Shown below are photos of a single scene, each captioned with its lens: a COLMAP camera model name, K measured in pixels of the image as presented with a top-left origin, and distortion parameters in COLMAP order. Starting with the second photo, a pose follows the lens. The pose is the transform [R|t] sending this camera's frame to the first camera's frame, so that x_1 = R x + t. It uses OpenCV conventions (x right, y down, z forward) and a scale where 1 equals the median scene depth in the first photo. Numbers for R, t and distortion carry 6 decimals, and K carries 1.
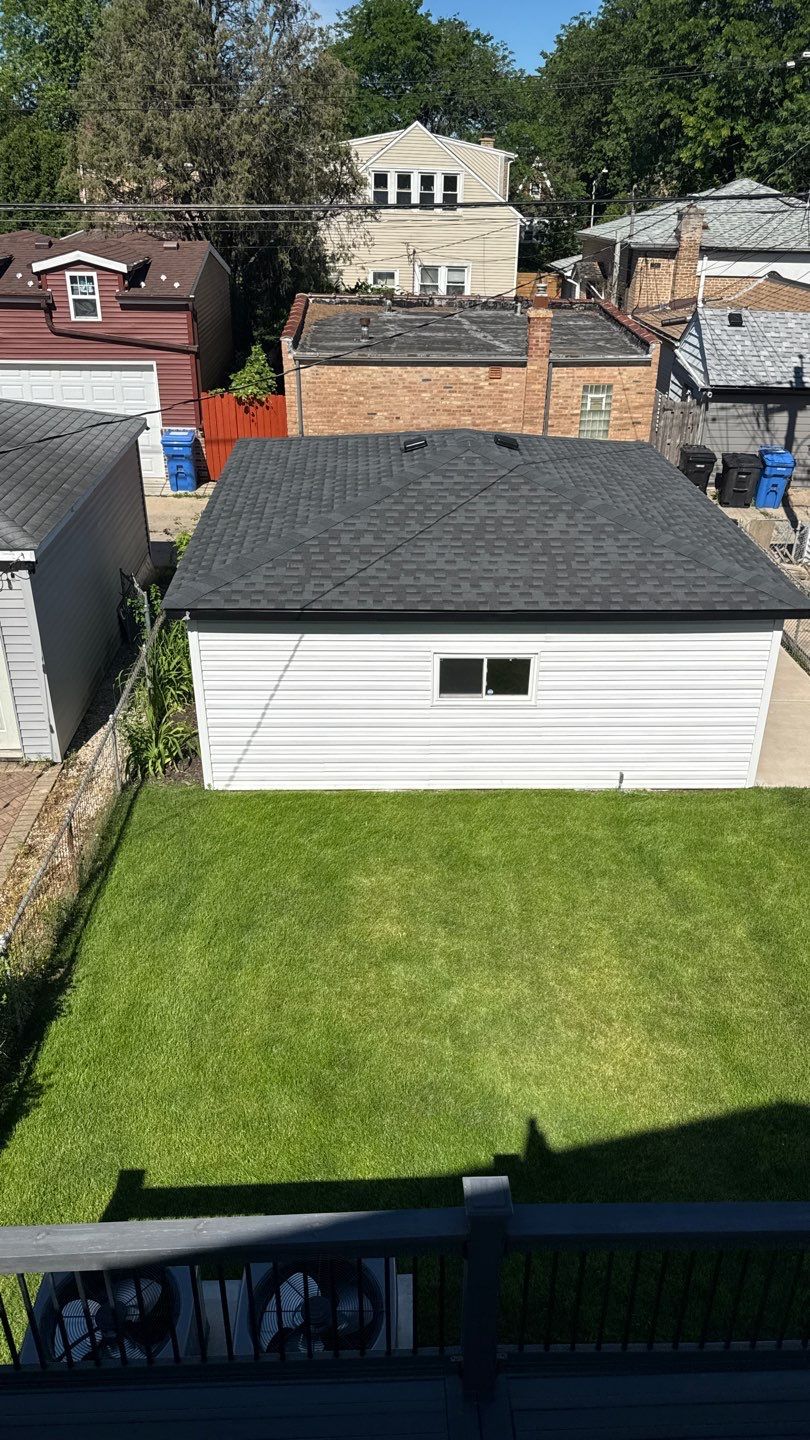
lens RADIAL K [[1013.4, 0, 412.0], [0, 1013.4, 718.8], [0, 0, 1]] dist [0.002245, -0.008258]
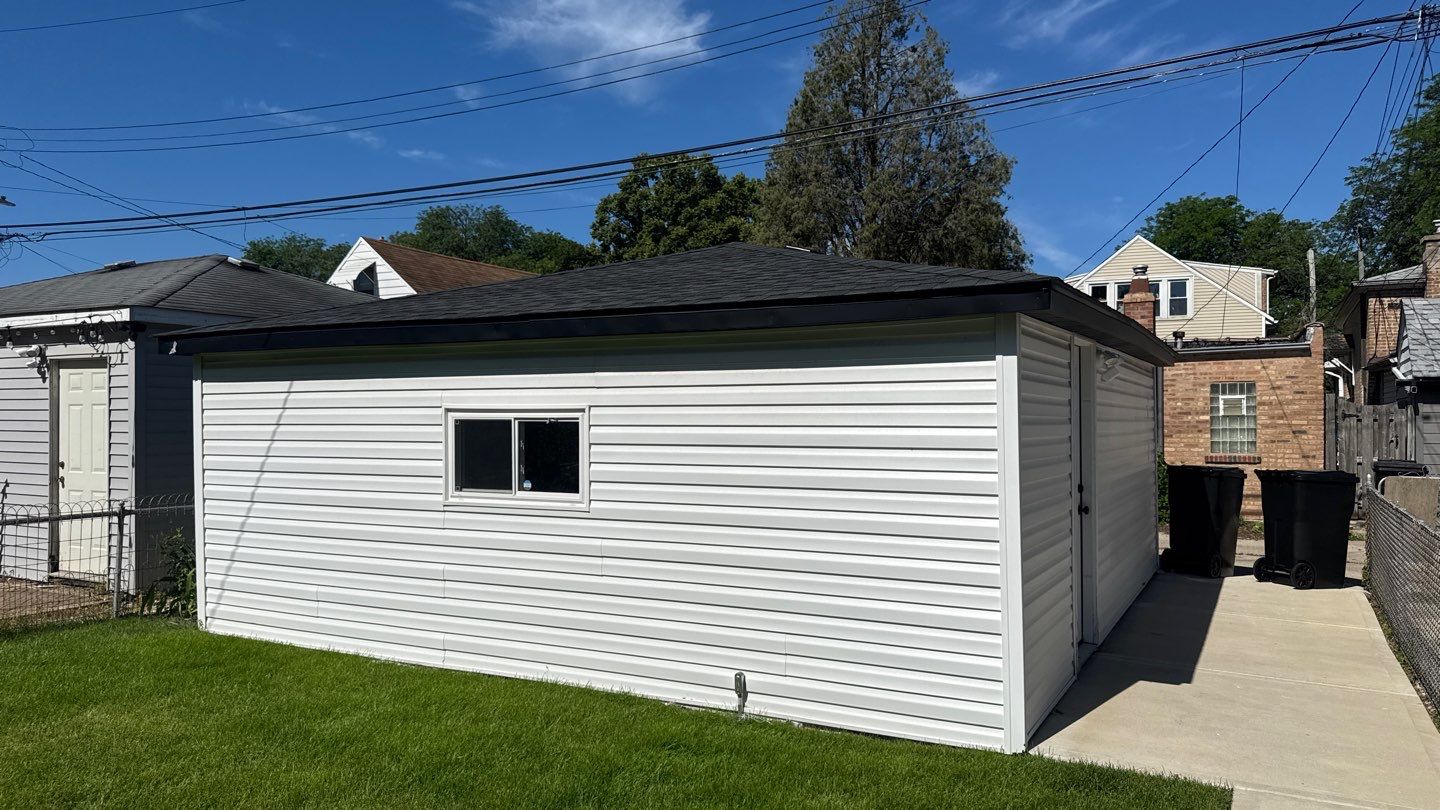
lens RADIAL K [[1013.4, 0, 730.7], [0, 1013.4, 402.2], [0, 0, 1]] dist [0.002245, -0.008258]
pose [[0.874997, -0.023634, -0.483550, 0.220706], [-0.210068, 0.881347, -0.423200, 0.072828], [0.436178, 0.471878, 0.766212, 0.281135]]
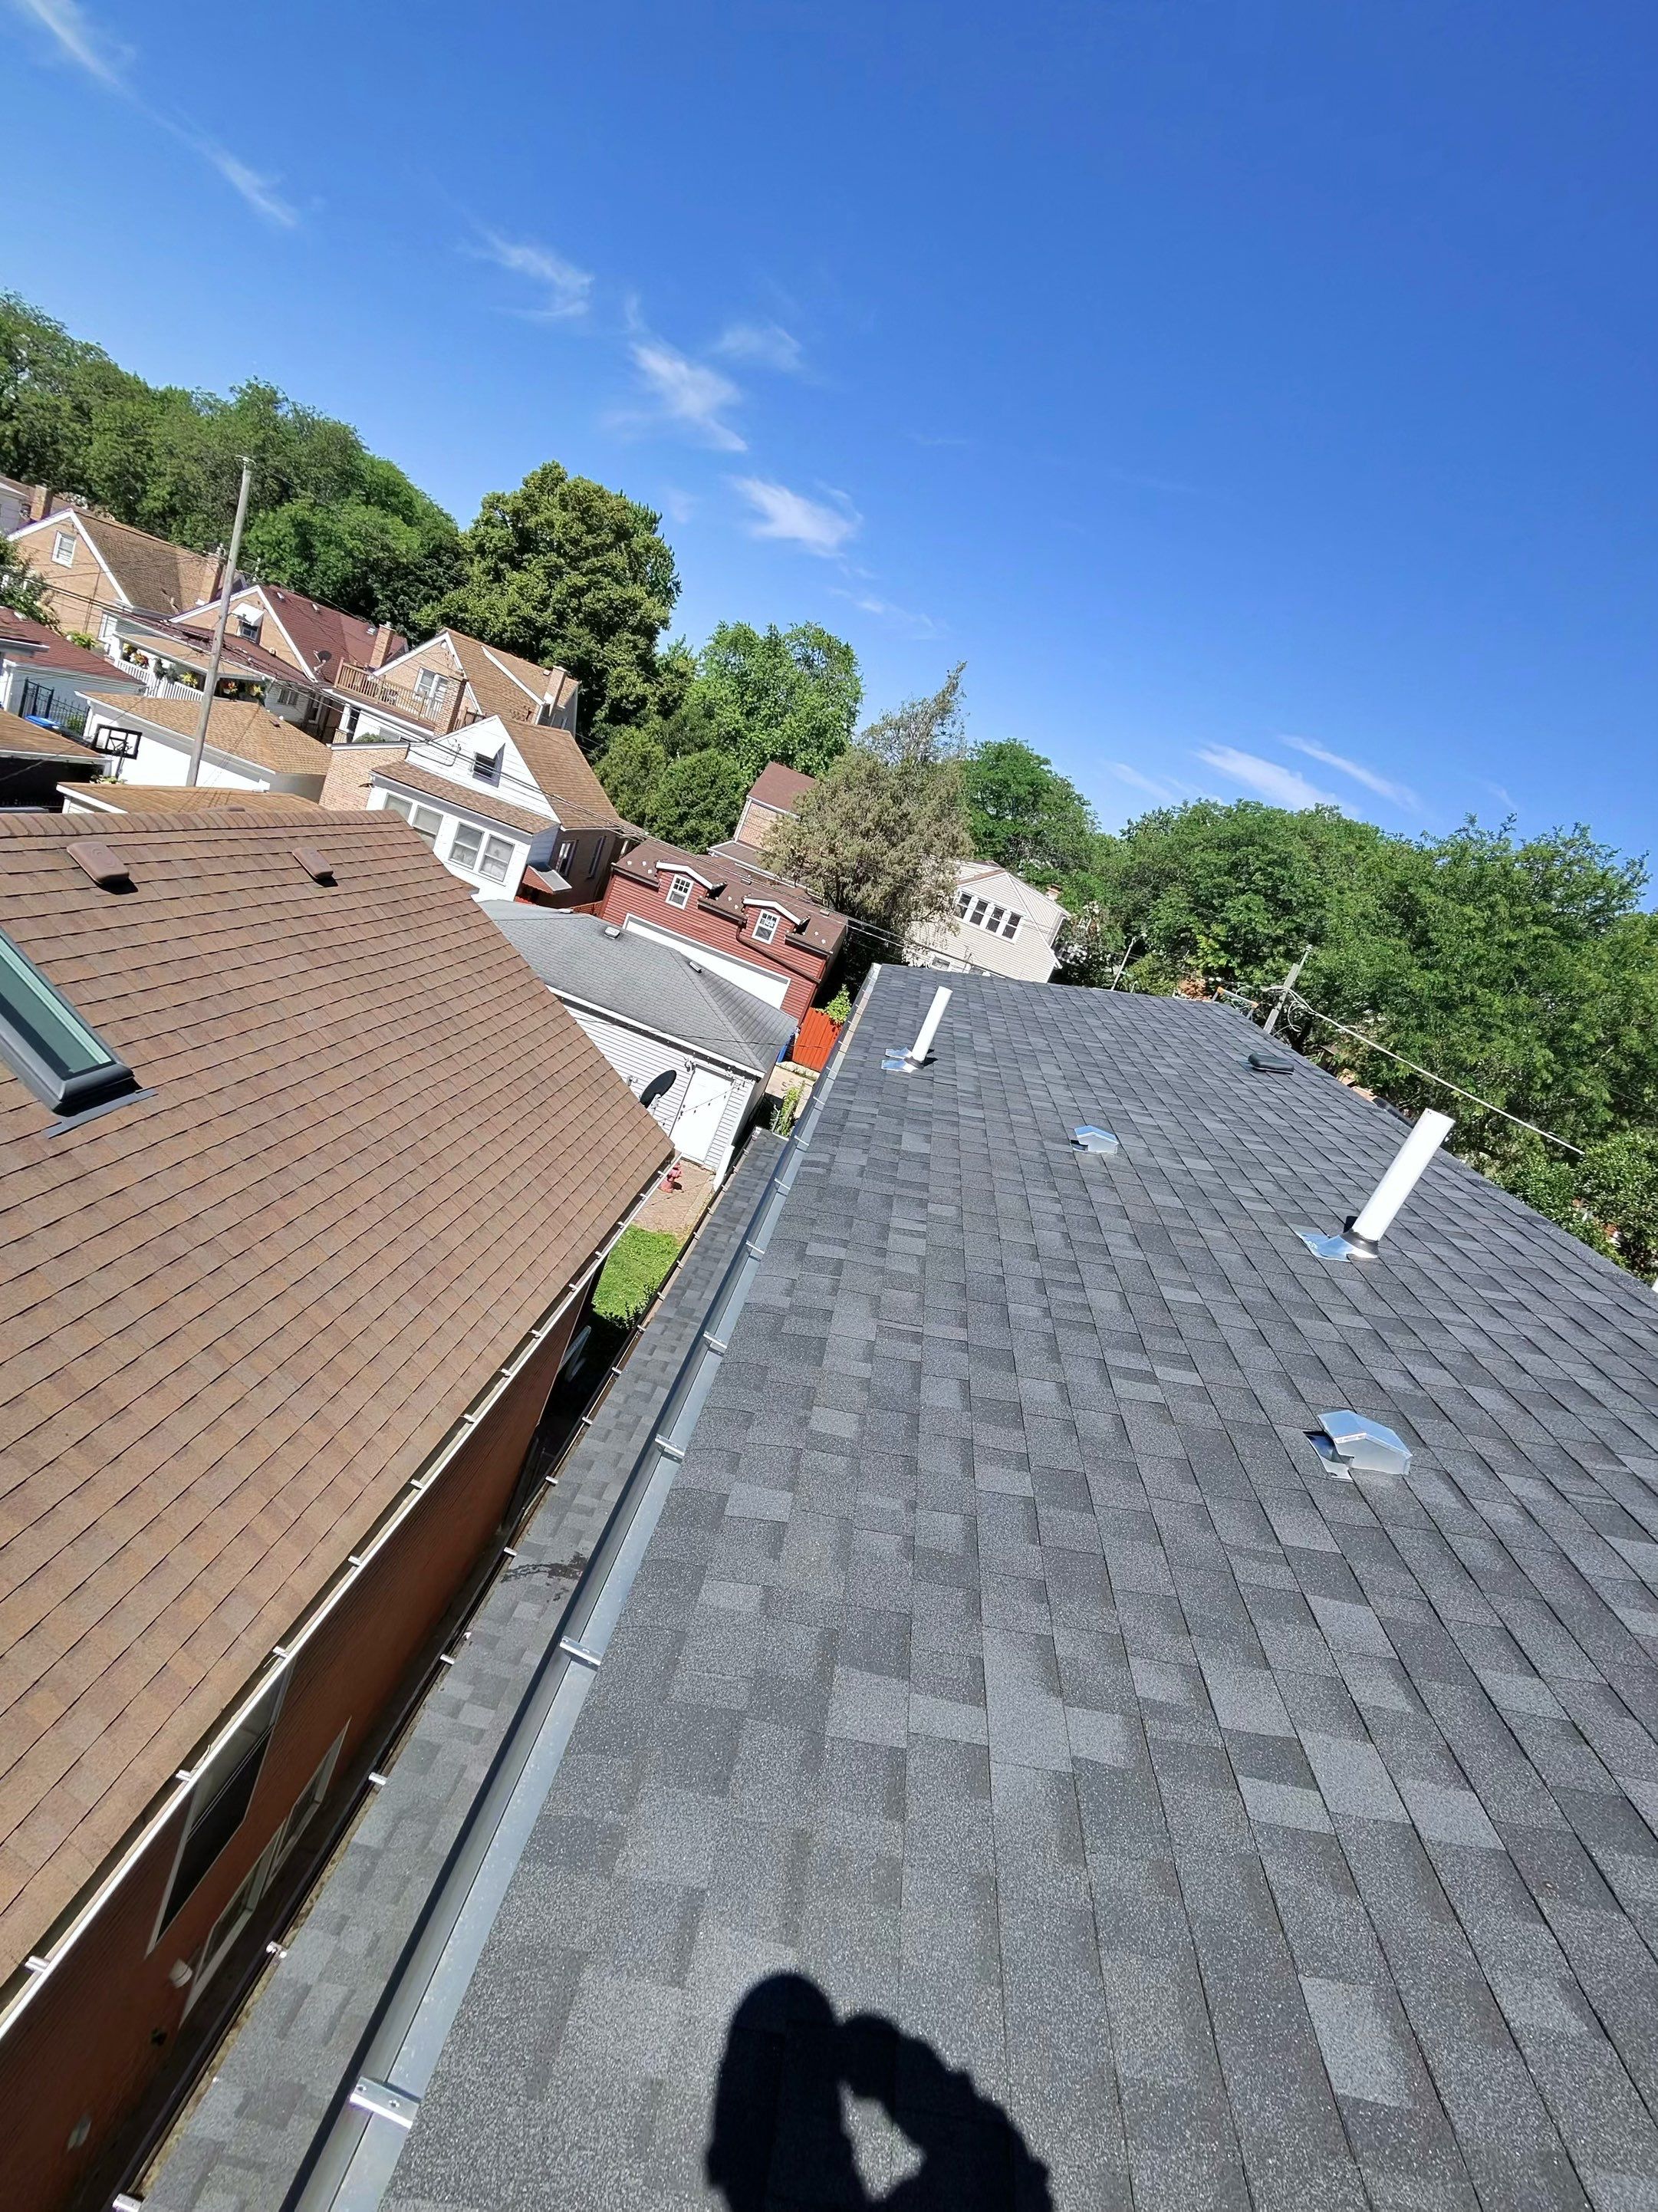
lens RADIAL K [[1180.0, 0, 824.3], [0, 1180.0, 1095.3], [0, 0, 1]] dist [0.003384, -0.000230]
pose [[0.929633, 0.366078, -0.042074, -0.069471], [-0.365494, 0.901526, -0.231657, 0.190925], [-0.046874, 0.230734, 0.971887, -0.666535]]
